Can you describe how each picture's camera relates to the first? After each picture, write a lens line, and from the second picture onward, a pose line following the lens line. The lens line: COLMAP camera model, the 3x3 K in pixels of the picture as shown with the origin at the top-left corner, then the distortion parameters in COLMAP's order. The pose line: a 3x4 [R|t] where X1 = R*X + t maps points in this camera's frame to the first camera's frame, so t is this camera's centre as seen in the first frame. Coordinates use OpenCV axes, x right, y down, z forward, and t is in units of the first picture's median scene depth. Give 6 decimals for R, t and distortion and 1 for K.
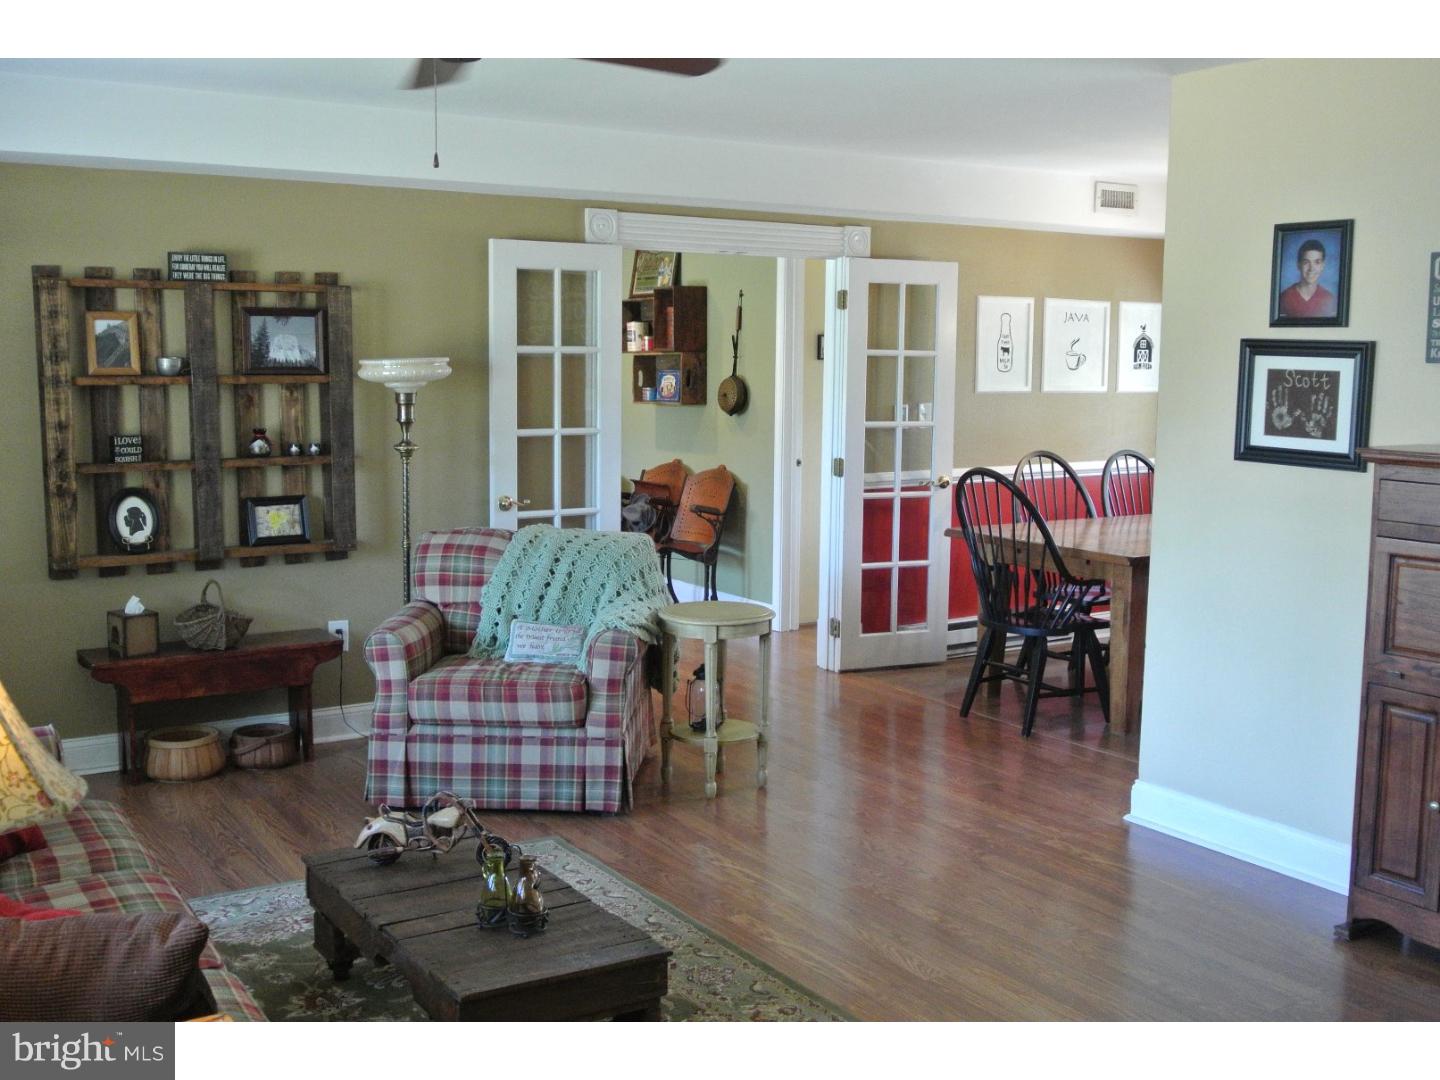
lens RADIAL K [[1568.8, 0, 718.8], [0, 1568.8, 535.8], [0, 0, 1]] dist [-0.035852, 0.000000]
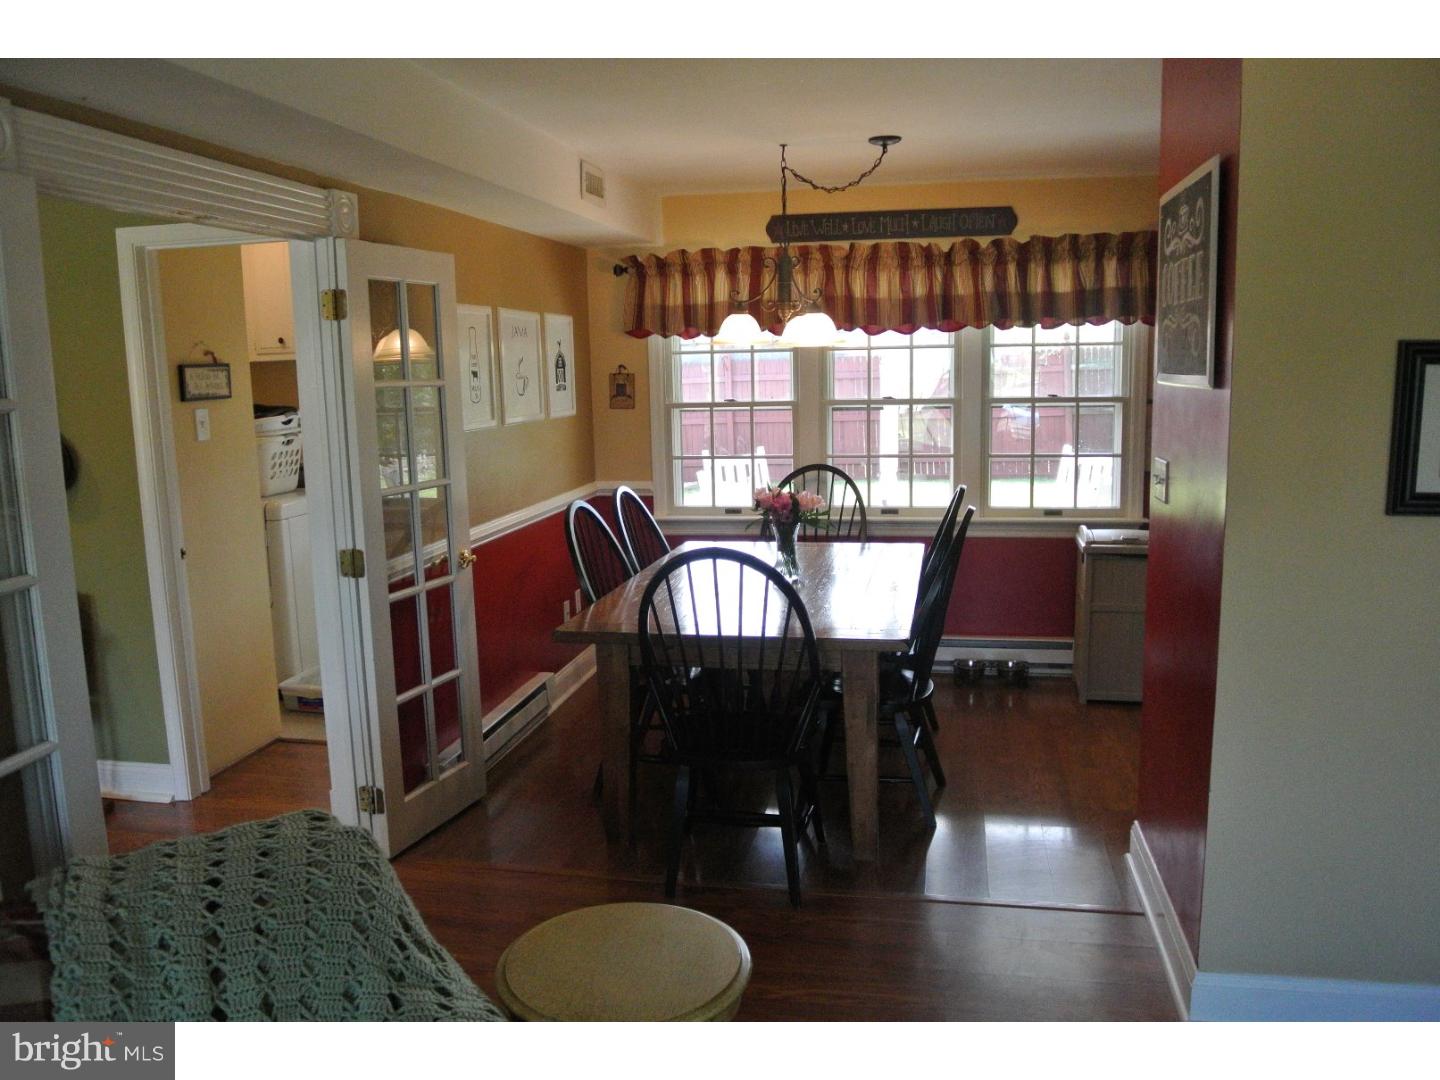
lens RADIAL K [[1134.0, 0, 724.9], [0, 1134.0, 541.2], [0, 0, 1]] dist [-0.067121, 0.011238]
pose [[0.689130, -0.140299, 0.710926, -0.121116], [0.116974, 0.989749, 0.081936, -0.059423], [-0.715134, 0.026695, 0.698478, 0.457422]]
